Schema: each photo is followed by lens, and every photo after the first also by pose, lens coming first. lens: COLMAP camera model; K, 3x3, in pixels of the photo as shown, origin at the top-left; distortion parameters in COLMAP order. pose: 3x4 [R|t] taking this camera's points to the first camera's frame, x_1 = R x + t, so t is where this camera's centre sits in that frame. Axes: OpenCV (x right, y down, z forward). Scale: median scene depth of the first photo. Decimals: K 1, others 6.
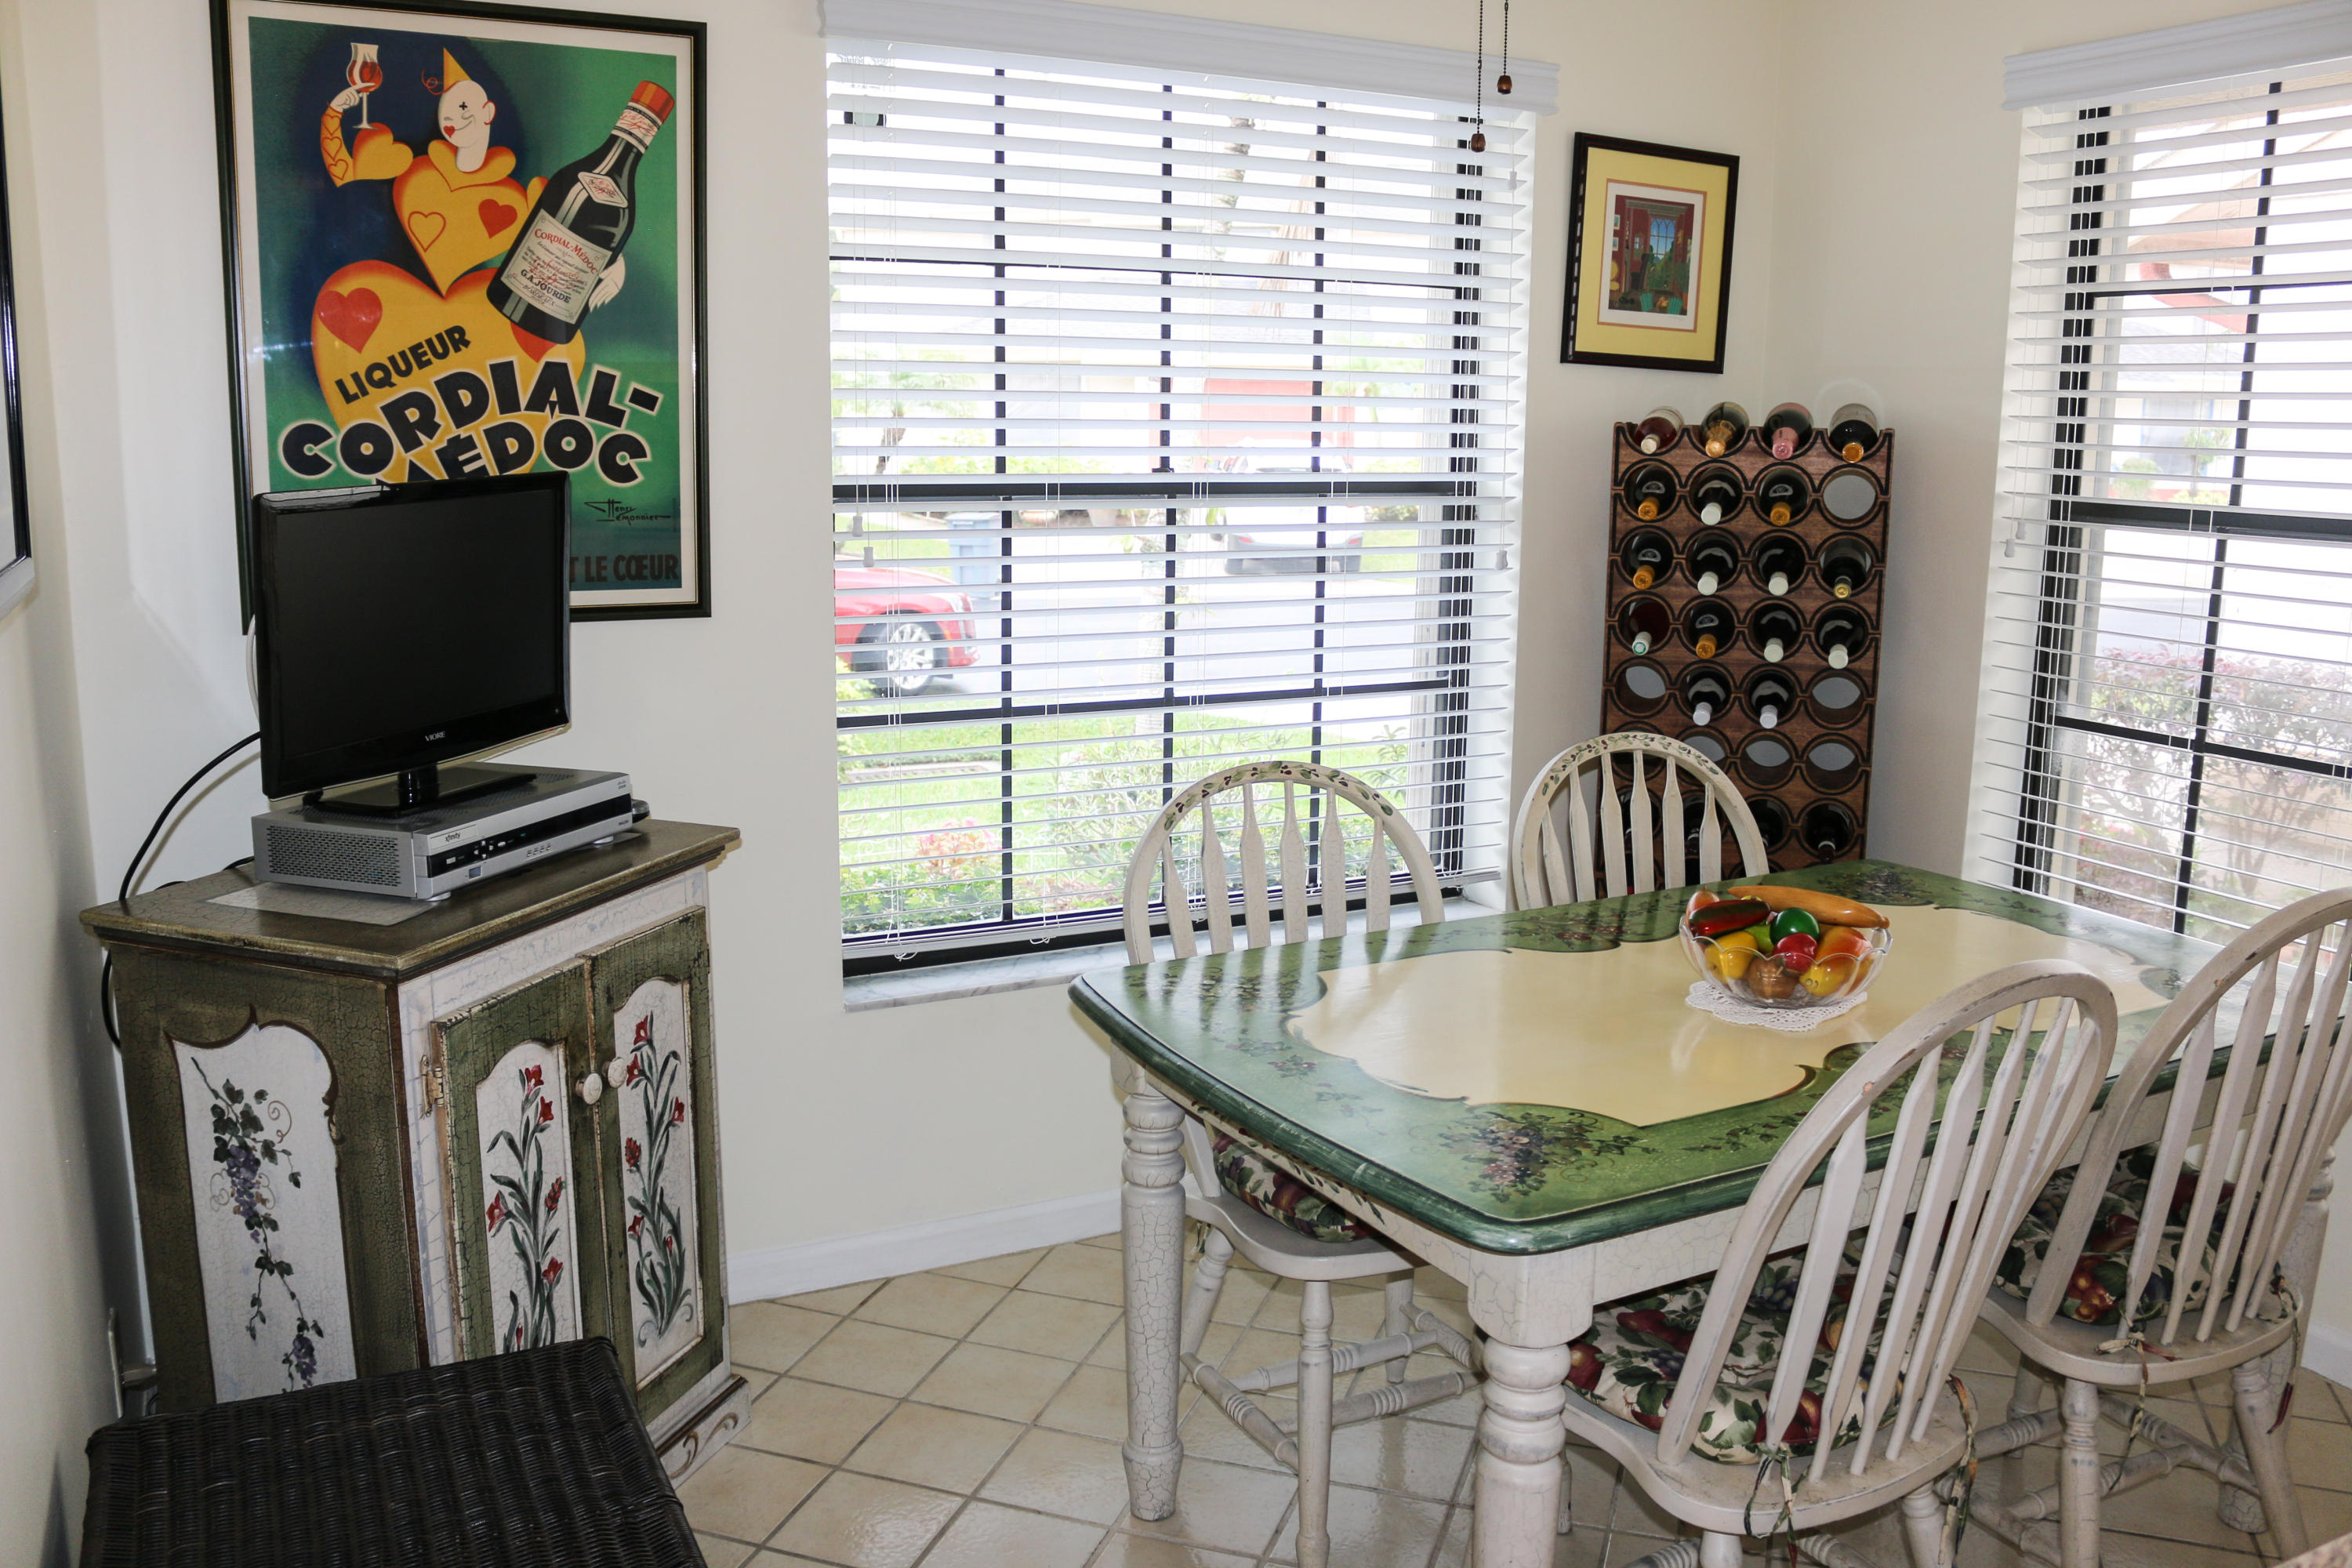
lens RADIAL K [[1919.2, 0, 1192.7], [0, 1919.2, 777.7], [0, 0, 1]] dist [-0.154003, 0.123424]
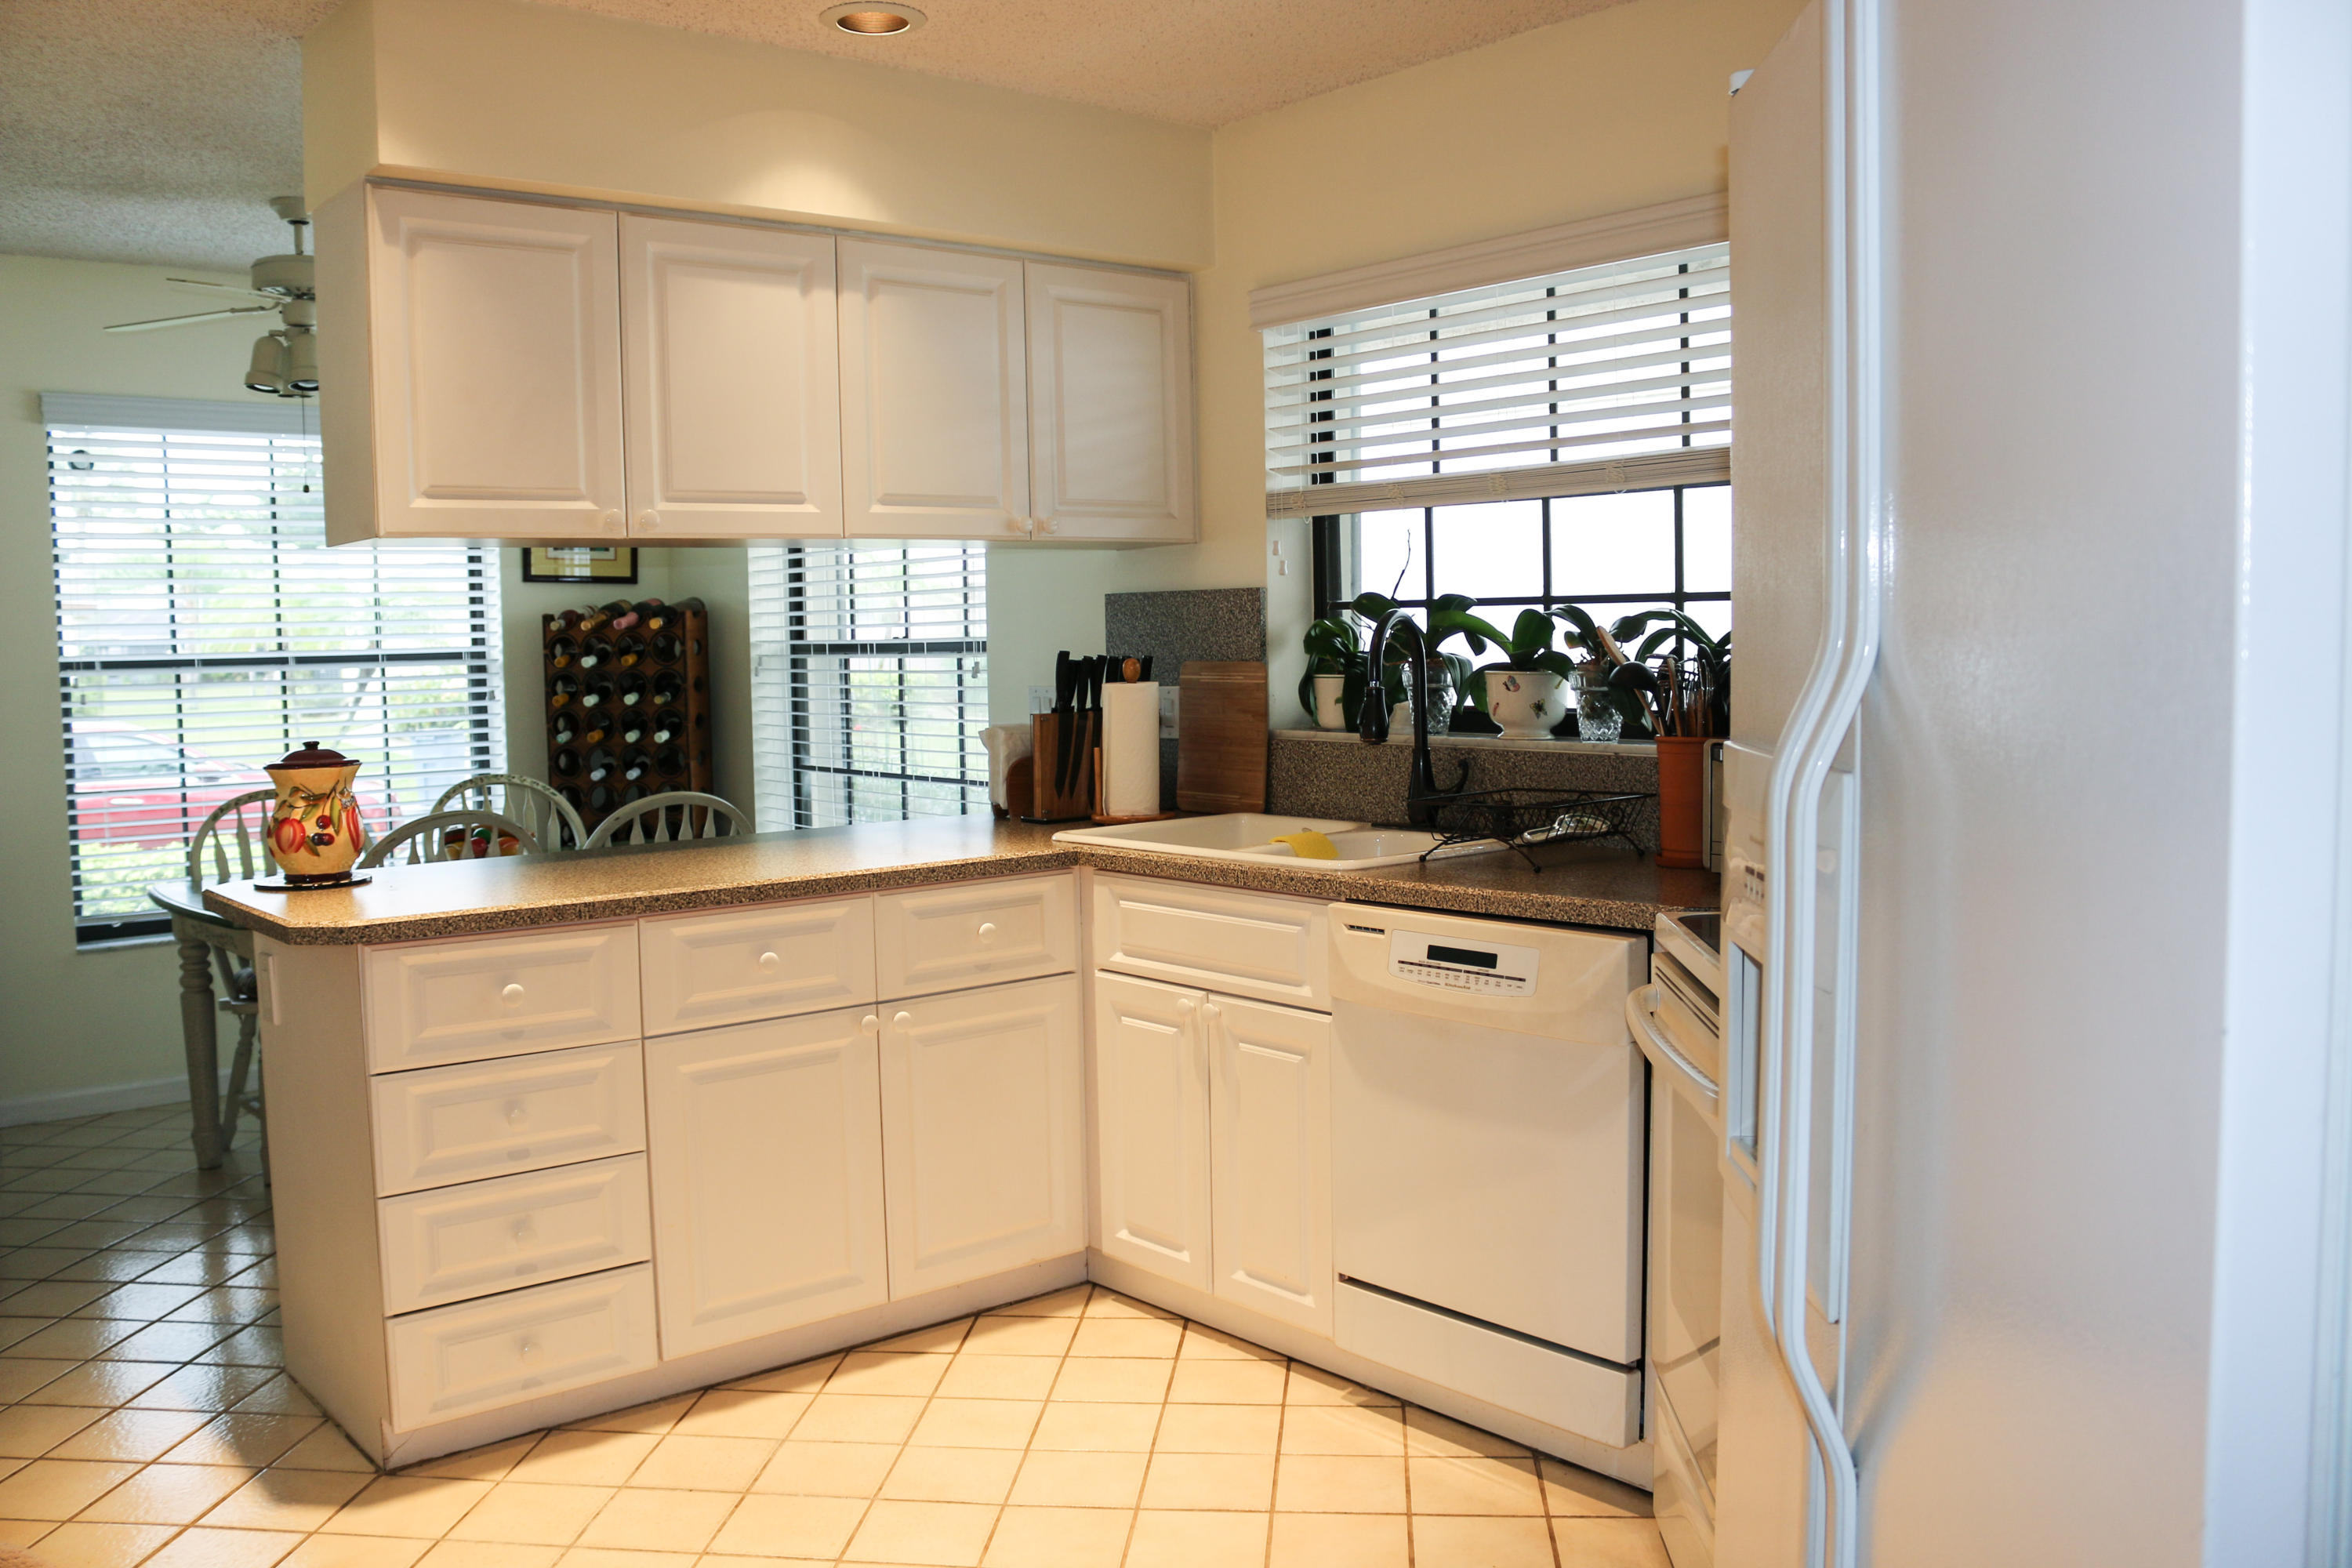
lens RADIAL K [[1919.2, 0, 1164.0], [0, 1919.2, 767.4], [0, 0, 1]] dist [-0.154003, 0.123424]
pose [[0.977995, -0.045061, 0.203706, 0.482231], [0.067010, 0.992508, -0.102167, 0.200851], [-0.197576, 0.113569, 0.973687, -0.940372]]
